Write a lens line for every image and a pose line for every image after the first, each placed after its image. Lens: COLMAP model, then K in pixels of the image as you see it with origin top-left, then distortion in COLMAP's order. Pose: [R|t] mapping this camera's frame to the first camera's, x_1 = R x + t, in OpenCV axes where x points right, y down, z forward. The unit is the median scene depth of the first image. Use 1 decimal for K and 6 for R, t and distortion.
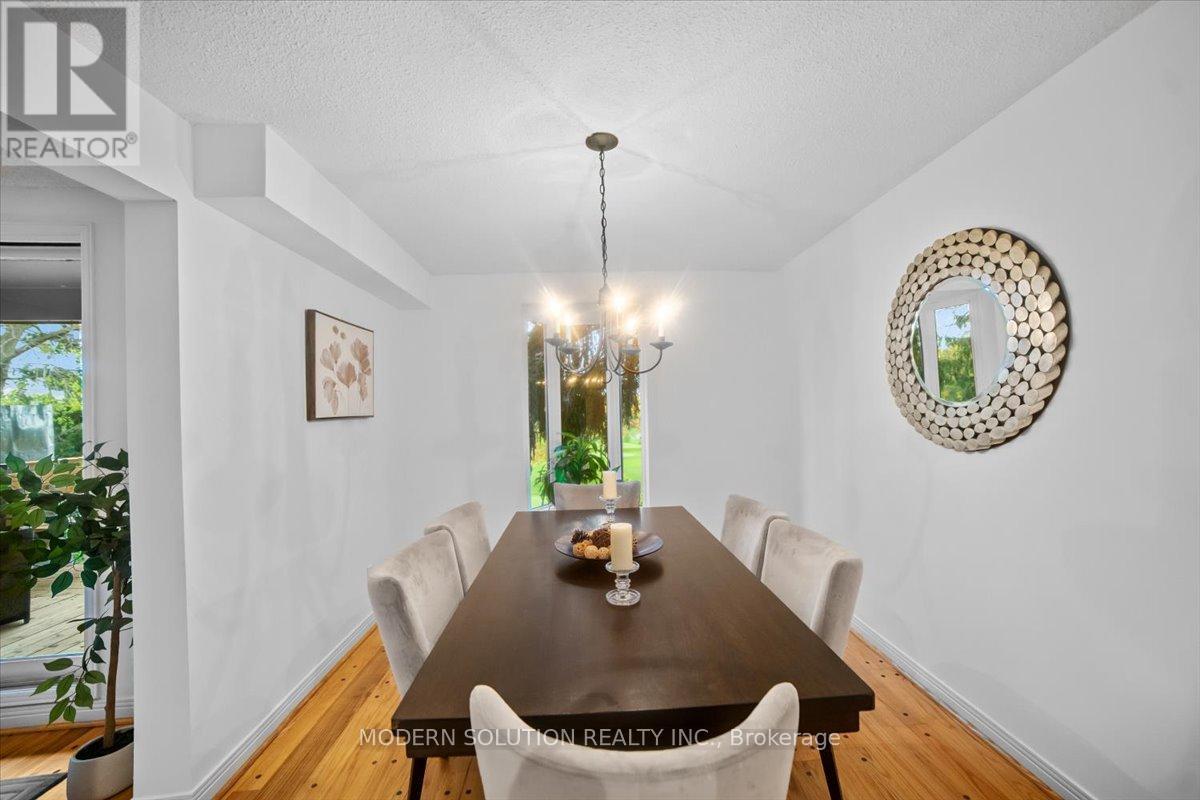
lens RADIAL K [[504.2, 0, 599.3], [0, 504.2, 405.6], [0, 0, 1]] dist [-0.056088, 0.026428]
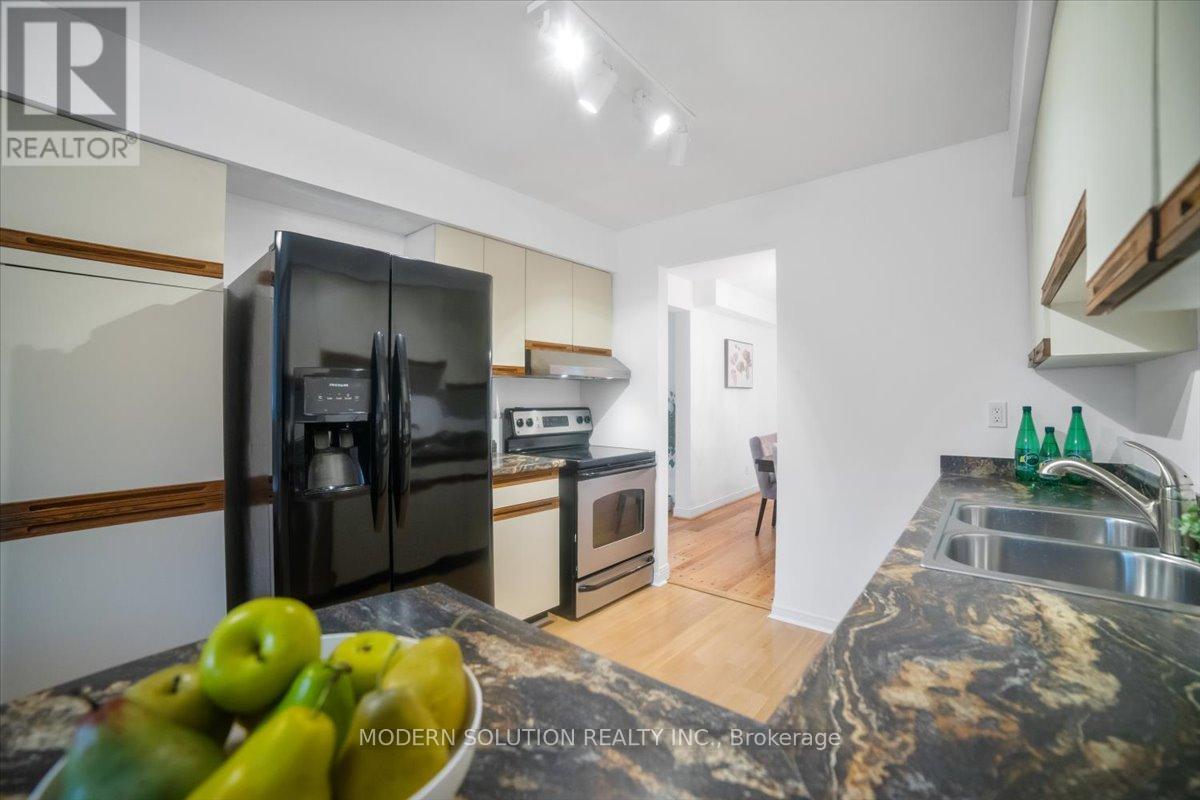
lens RADIAL K [[483.3, 0, 594.8], [0, 483.3, 405.0], [0, 0, 1]] dist [-0.095385, 0.027849]
pose [[0.737893, 0.029507, -0.674272, 0.415960], [-0.013675, 0.999492, 0.028774, 0.048718], [0.674779, -0.012012, 0.737922, -0.930715]]
